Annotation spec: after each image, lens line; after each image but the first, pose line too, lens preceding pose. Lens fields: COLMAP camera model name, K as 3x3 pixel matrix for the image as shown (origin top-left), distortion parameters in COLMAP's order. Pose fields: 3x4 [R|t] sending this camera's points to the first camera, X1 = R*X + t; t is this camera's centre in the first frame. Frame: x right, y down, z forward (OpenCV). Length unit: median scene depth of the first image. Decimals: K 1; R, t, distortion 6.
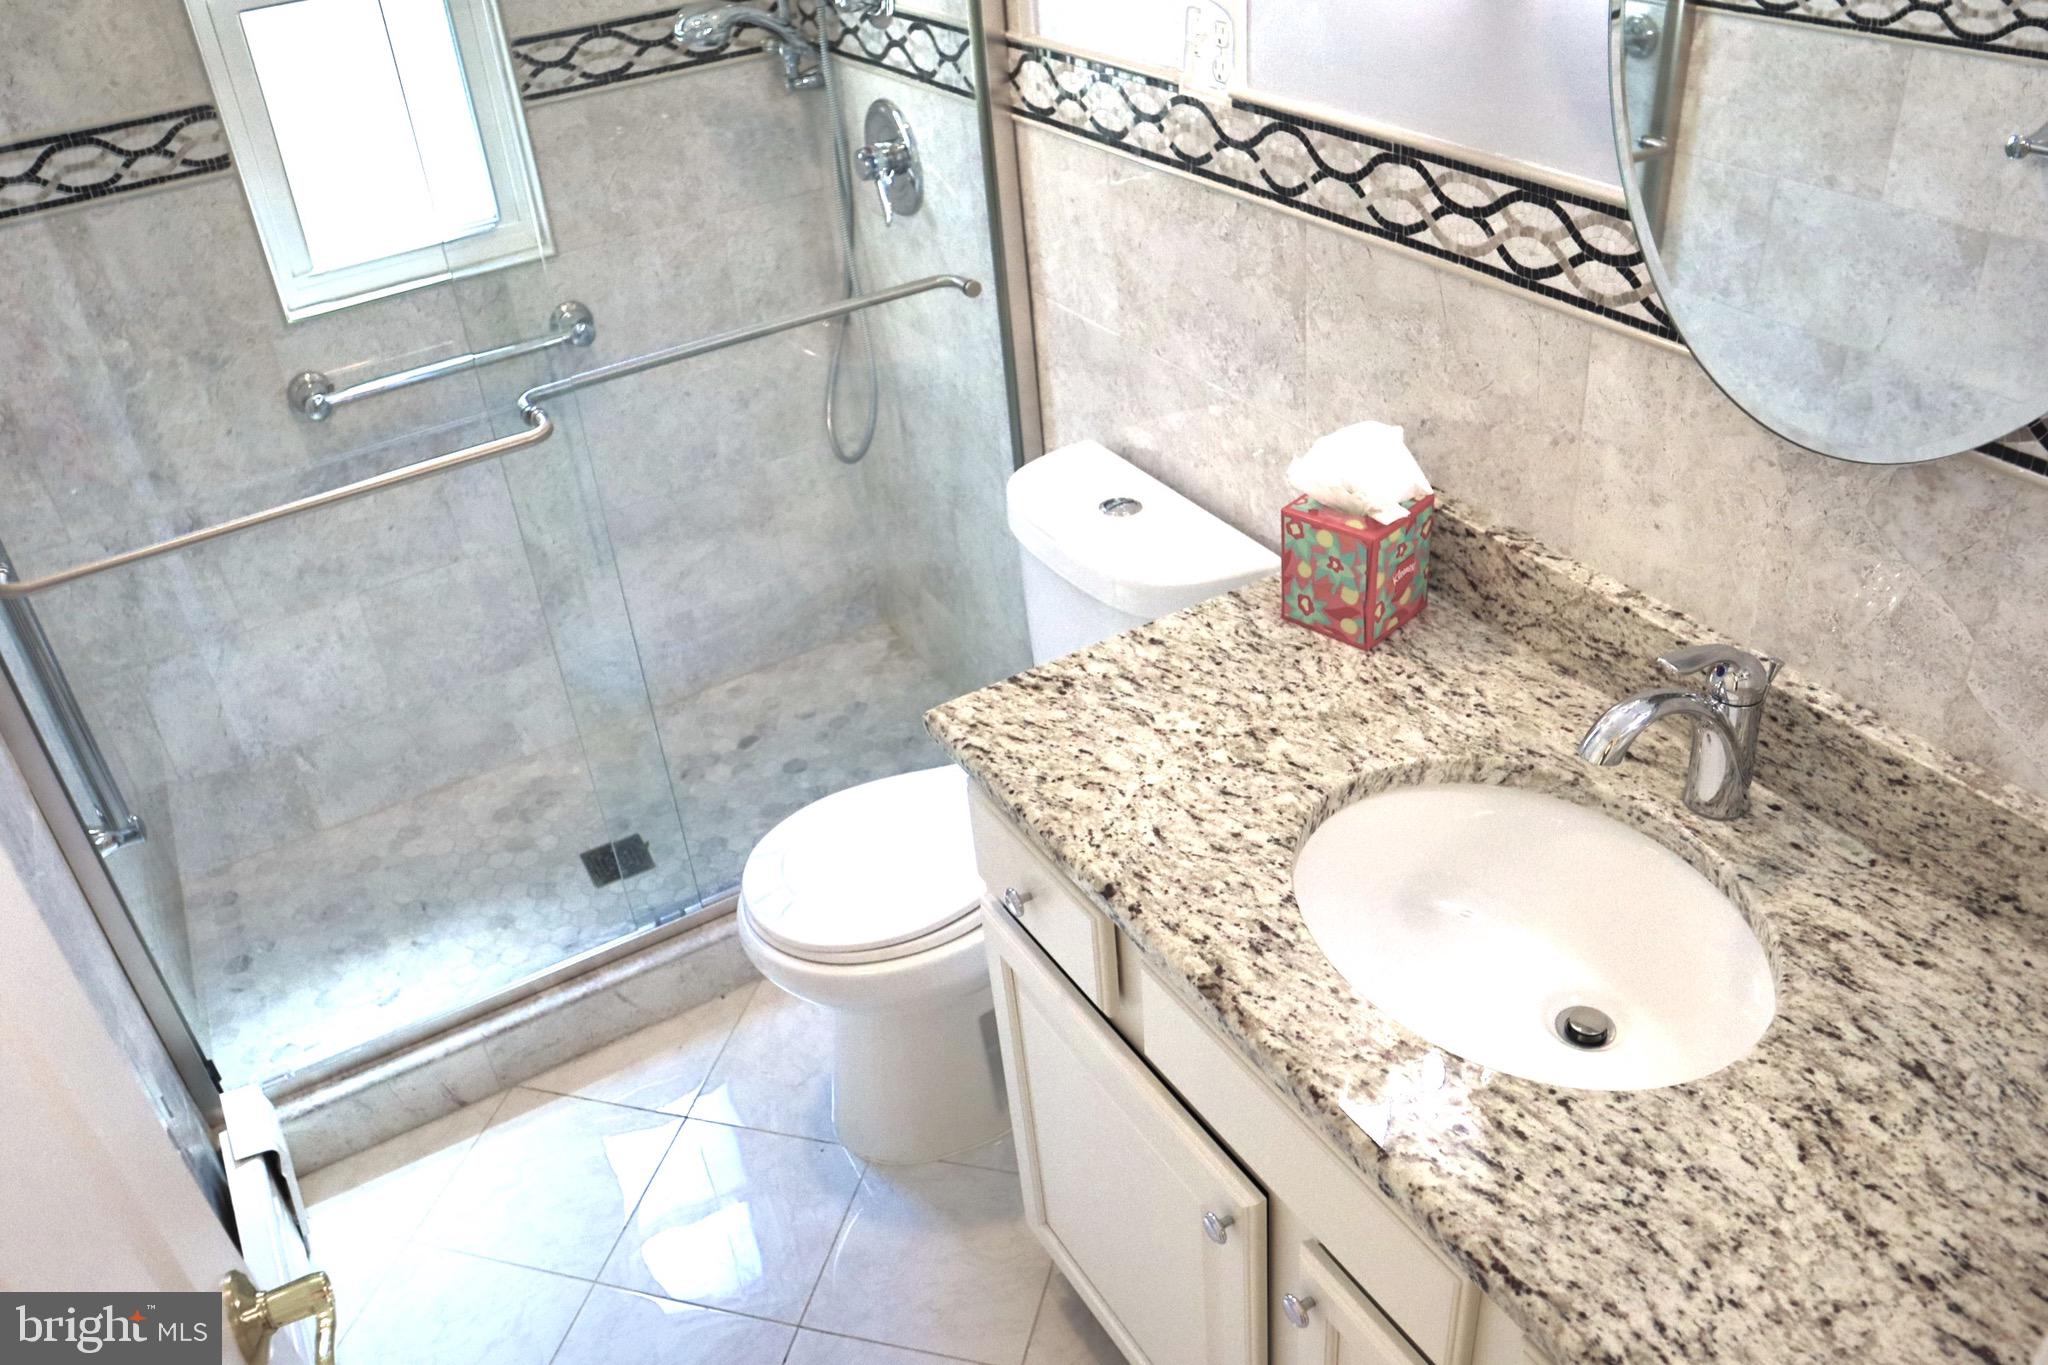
lens RADIAL K [[1600.8, 0, 1017.5], [0, 1600.8, 679.6], [0, 0, 1]] dist [-0.124383, 0.088795]
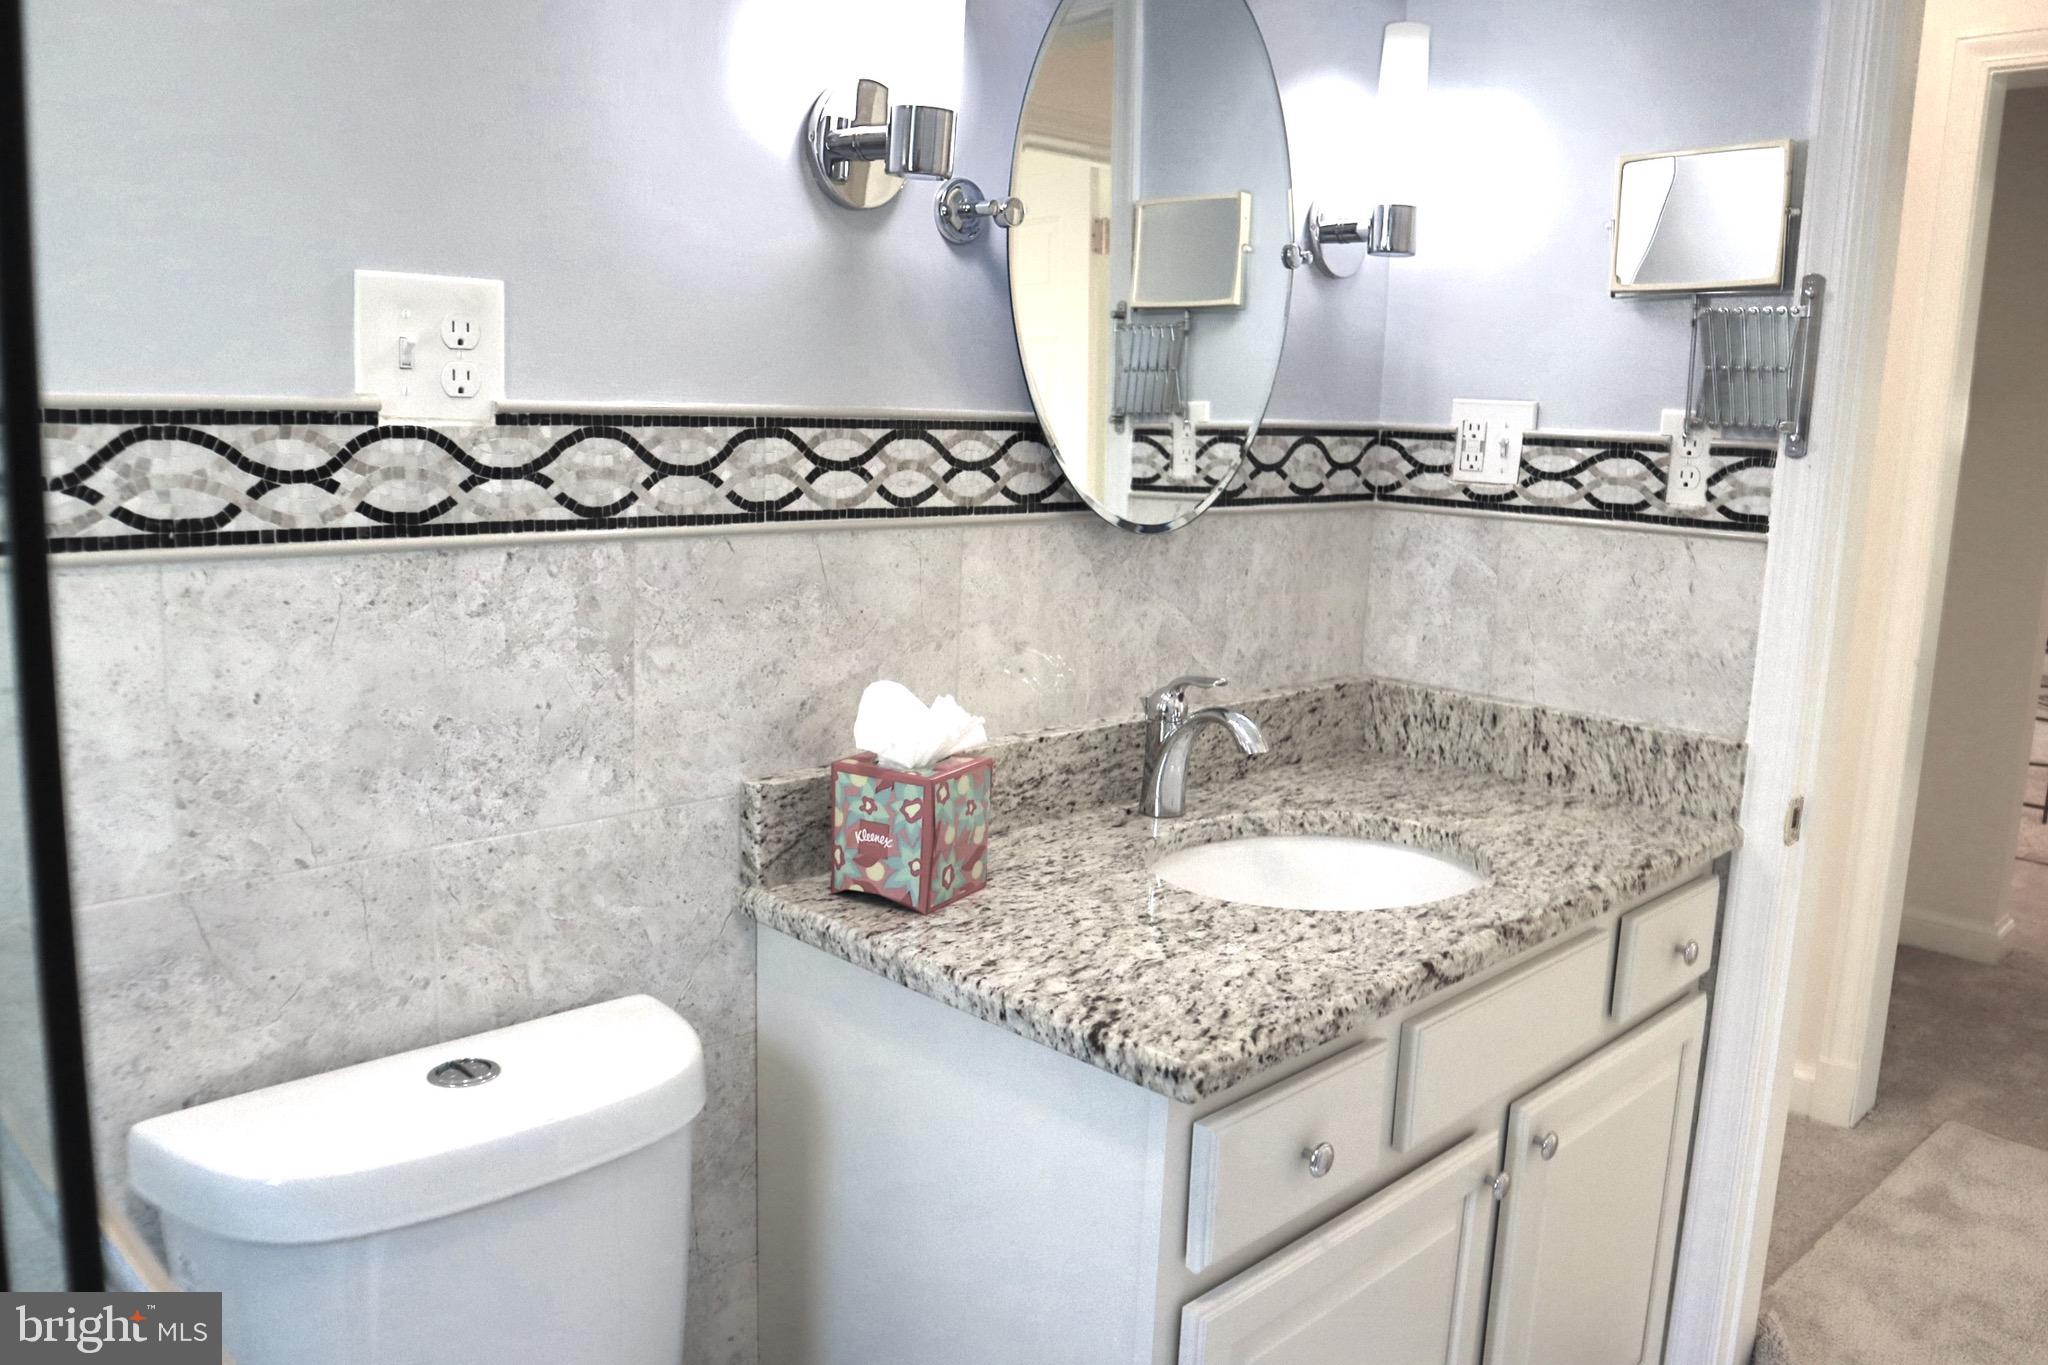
lens RADIAL K [[1600.8, 0, 1017.5], [0, 1600.8, 679.6], [0, 0, 1]] dist [-0.124383, 0.088795]
pose [[-0.262897, -0.088362, 0.960769, -0.732526], [0.517319, 0.827647, 0.217674, -0.334283], [-0.814412, 0.554250, -0.171874, 1.111970]]
